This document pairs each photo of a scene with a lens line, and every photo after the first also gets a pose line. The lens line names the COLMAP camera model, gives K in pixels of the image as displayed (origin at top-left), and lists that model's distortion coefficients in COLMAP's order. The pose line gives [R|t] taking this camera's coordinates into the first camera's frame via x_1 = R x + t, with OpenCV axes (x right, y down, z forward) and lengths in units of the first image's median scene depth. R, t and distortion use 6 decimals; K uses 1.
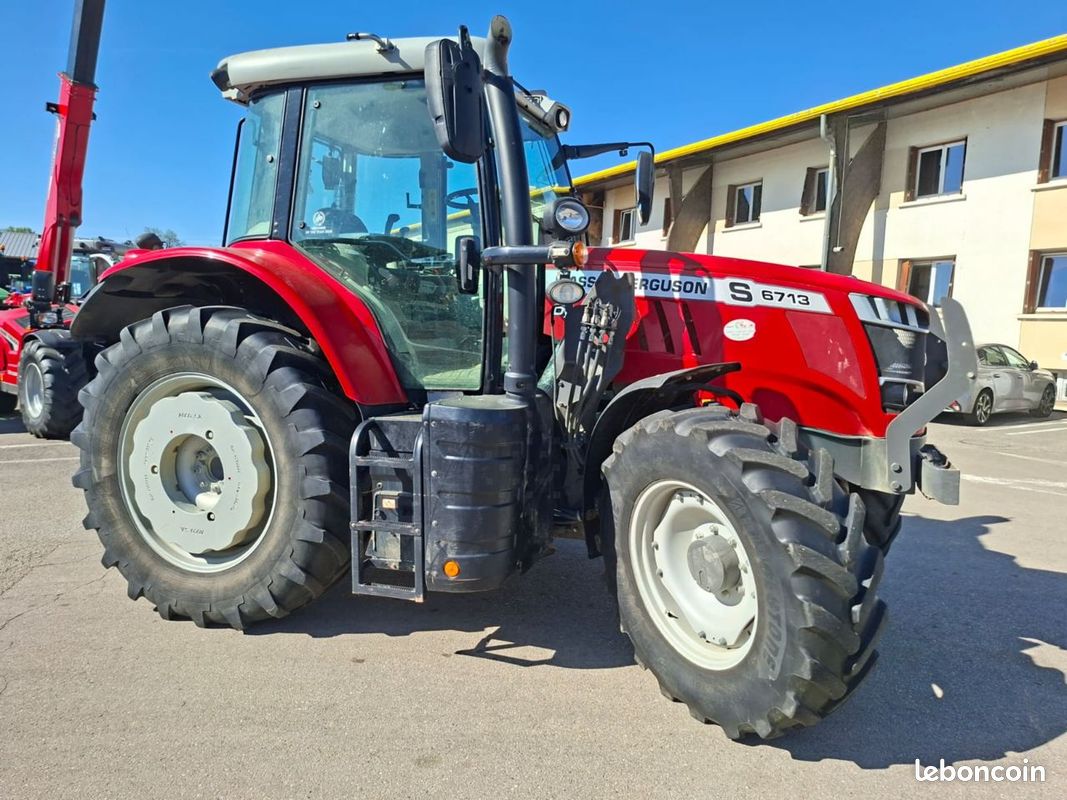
lens RADIAL K [[739.1, 0, 557.5], [0, 739.1, 402.0], [0, 0, 1]] dist [0.080119, -0.084355]
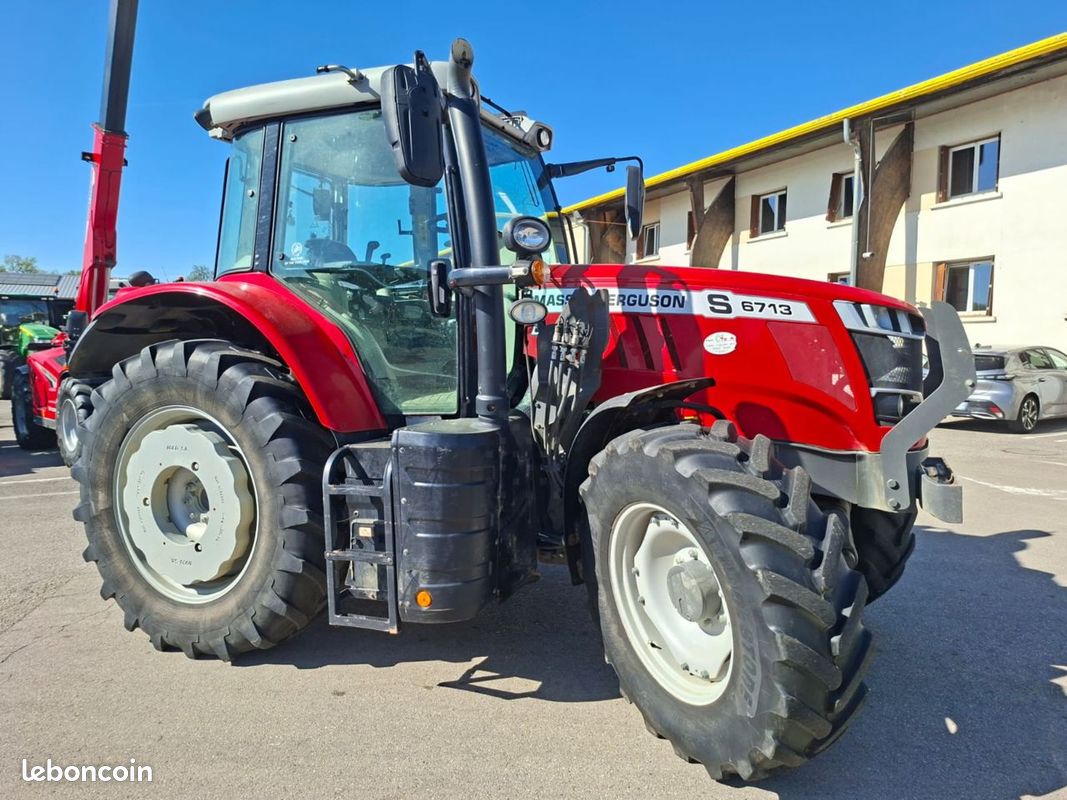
lens RADIAL K [[738.4, 0, 534.1], [0, 738.4, 396.2], [0, 0, 1]] dist [0.070823, -0.070566]
pose [[0.996359, -0.031977, -0.079036, 0.076518], [0.029371, 0.998993, -0.033911, -0.003274], [0.080041, 0.031466, 0.996295, 0.027436]]
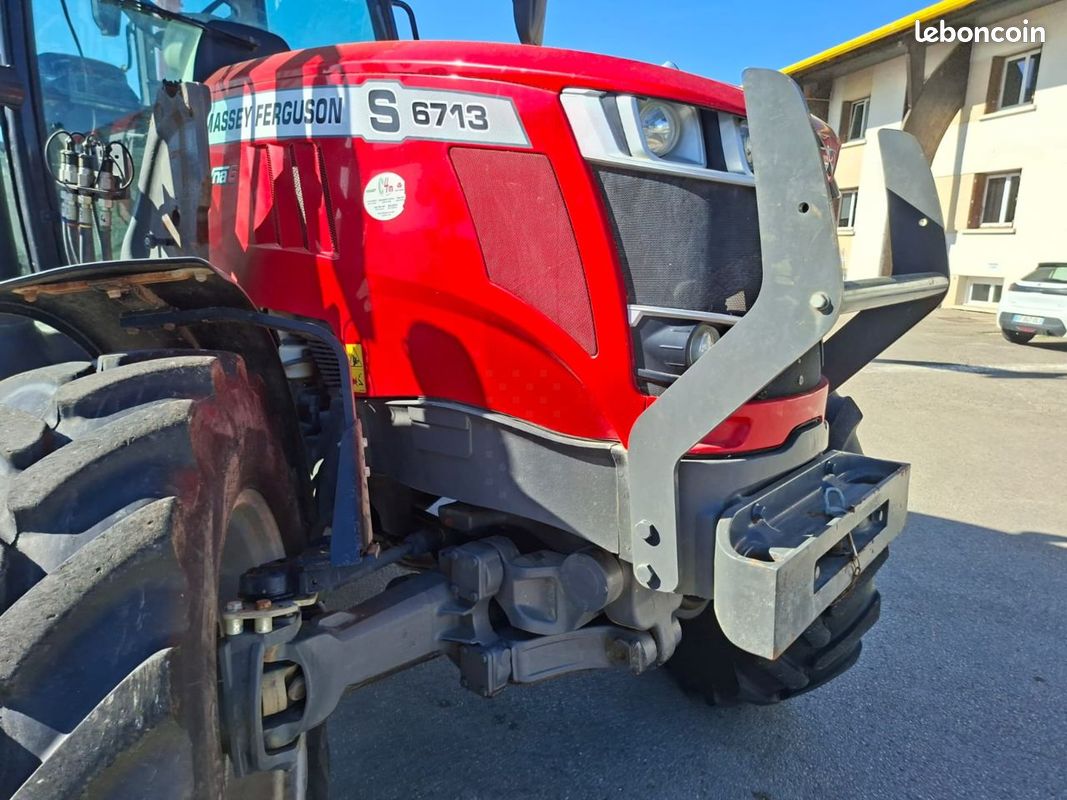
lens RADIAL K [[734.9, 0, 537.4], [0, 734.9, 409.6], [0, 0, 1]] dist [0.087962, -0.089906]
pose [[0.939137, 0.069510, -0.336436, 0.484955], [-0.032863, 0.993003, 0.113428, -0.019208], [0.341967, -0.095469, 0.934850, 0.562570]]
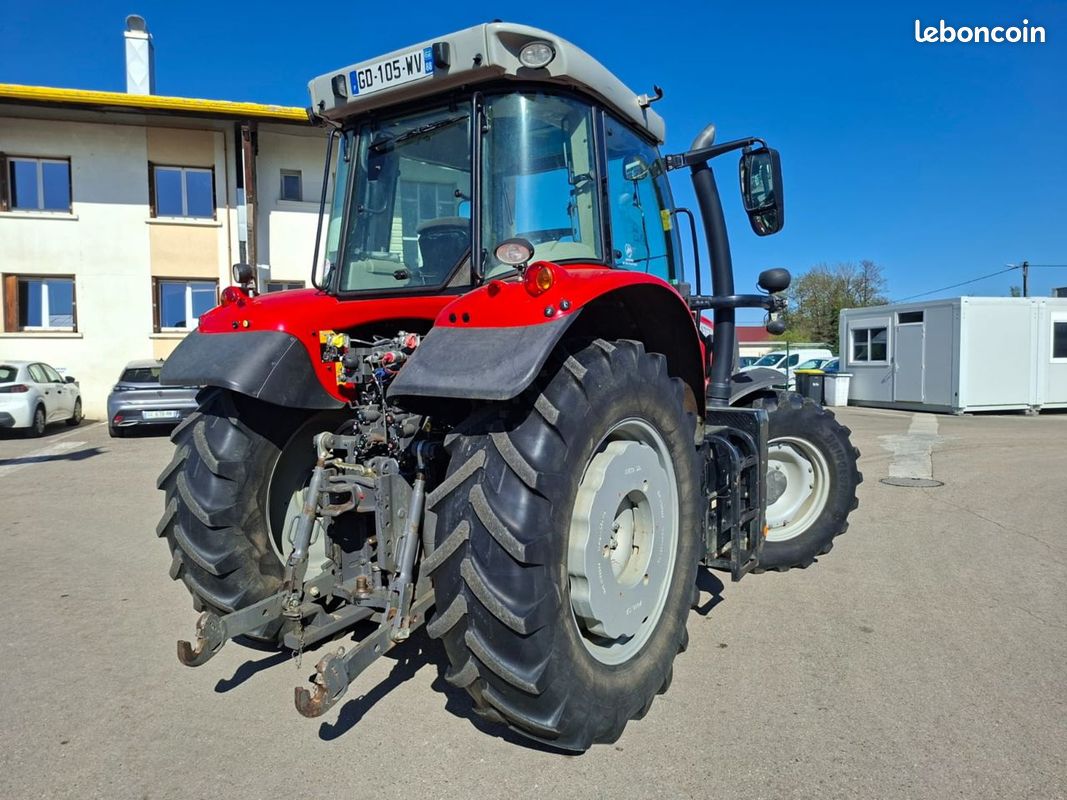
lens RADIAL K [[715.6, 0, 521.5], [0, 715.6, 400.4], [0, 0, 1]] dist [0.113563, -0.148900]
pose [[0.257242, -0.089839, 0.962162, -1.326333], [0.109508, 0.991965, 0.063344, -0.125896], [-0.960122, 0.089070, 0.265013, 0.927045]]
